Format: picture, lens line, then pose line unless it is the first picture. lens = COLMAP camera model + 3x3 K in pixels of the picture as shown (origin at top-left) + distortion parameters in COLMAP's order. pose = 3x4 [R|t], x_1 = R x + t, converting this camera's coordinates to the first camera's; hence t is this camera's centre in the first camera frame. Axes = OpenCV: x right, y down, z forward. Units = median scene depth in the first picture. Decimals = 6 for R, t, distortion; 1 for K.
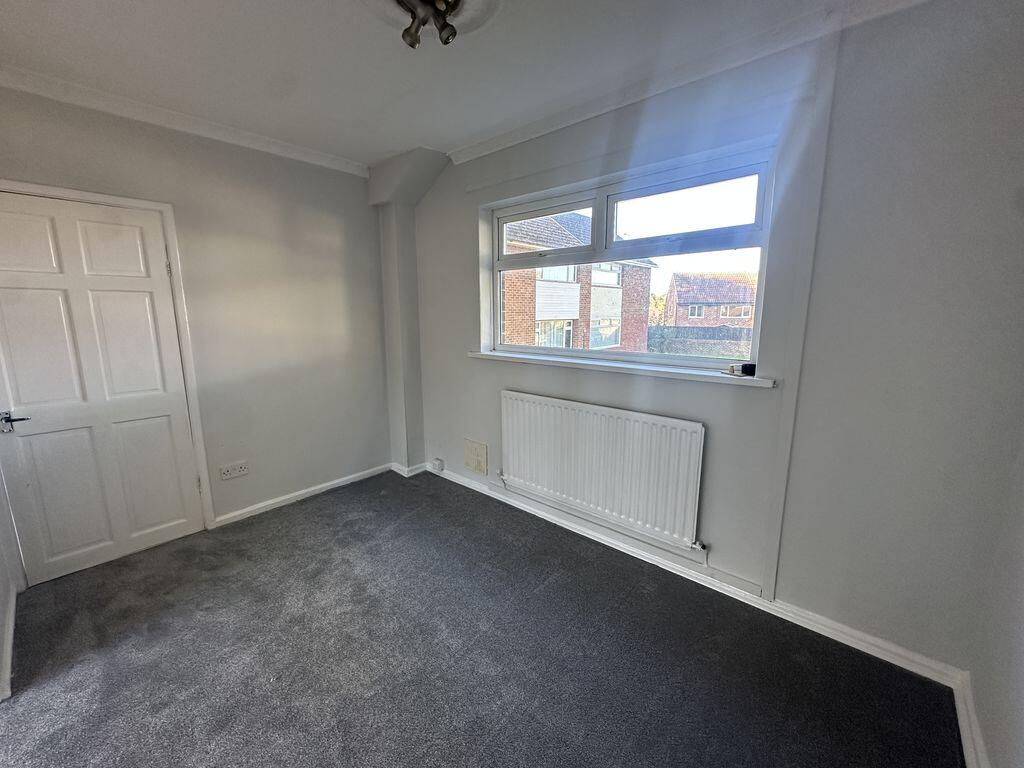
lens RADIAL K [[408.9, 0, 512.0], [0, 408.9, 384.0], [0, 0, 1]] dist [-0.003152, 0.000408]
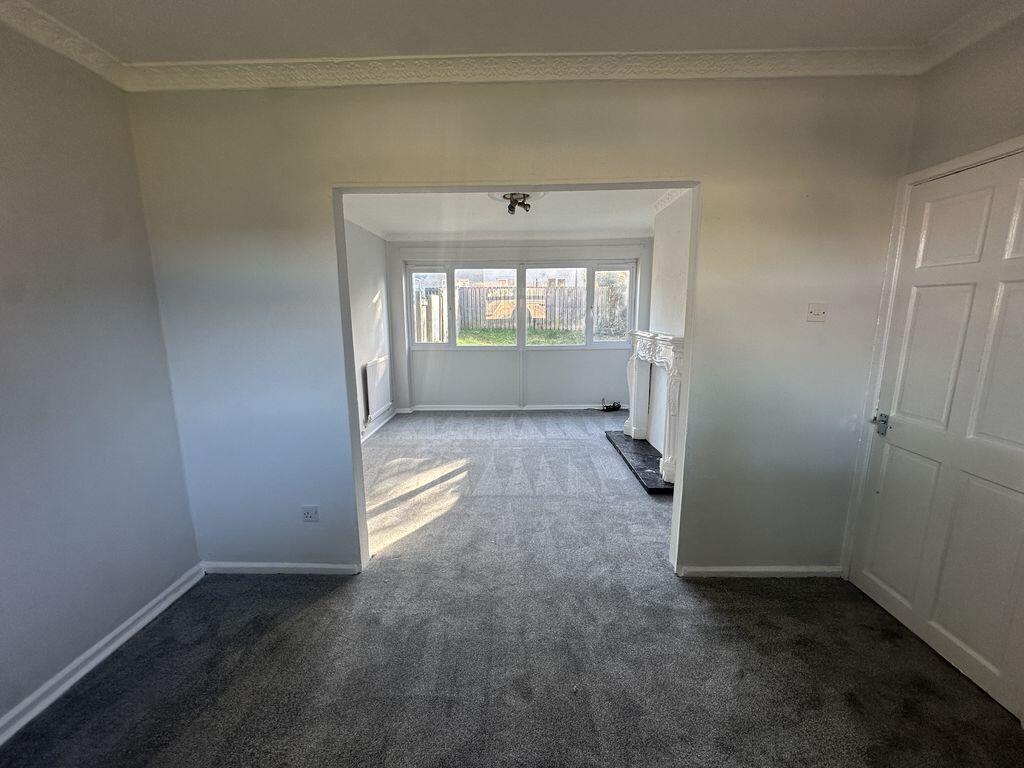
lens RADIAL K [[408.9, 0, 512.0], [0, 408.9, 384.0], [0, 0, 1]] dist [-0.003152, 0.000408]
pose [[-0.759382, 0.122899, -0.638933, 0.041309], [-0.107035, 0.945024, 0.308989, -0.150568], [0.641781, 0.303029, -0.704479, 0.790883]]
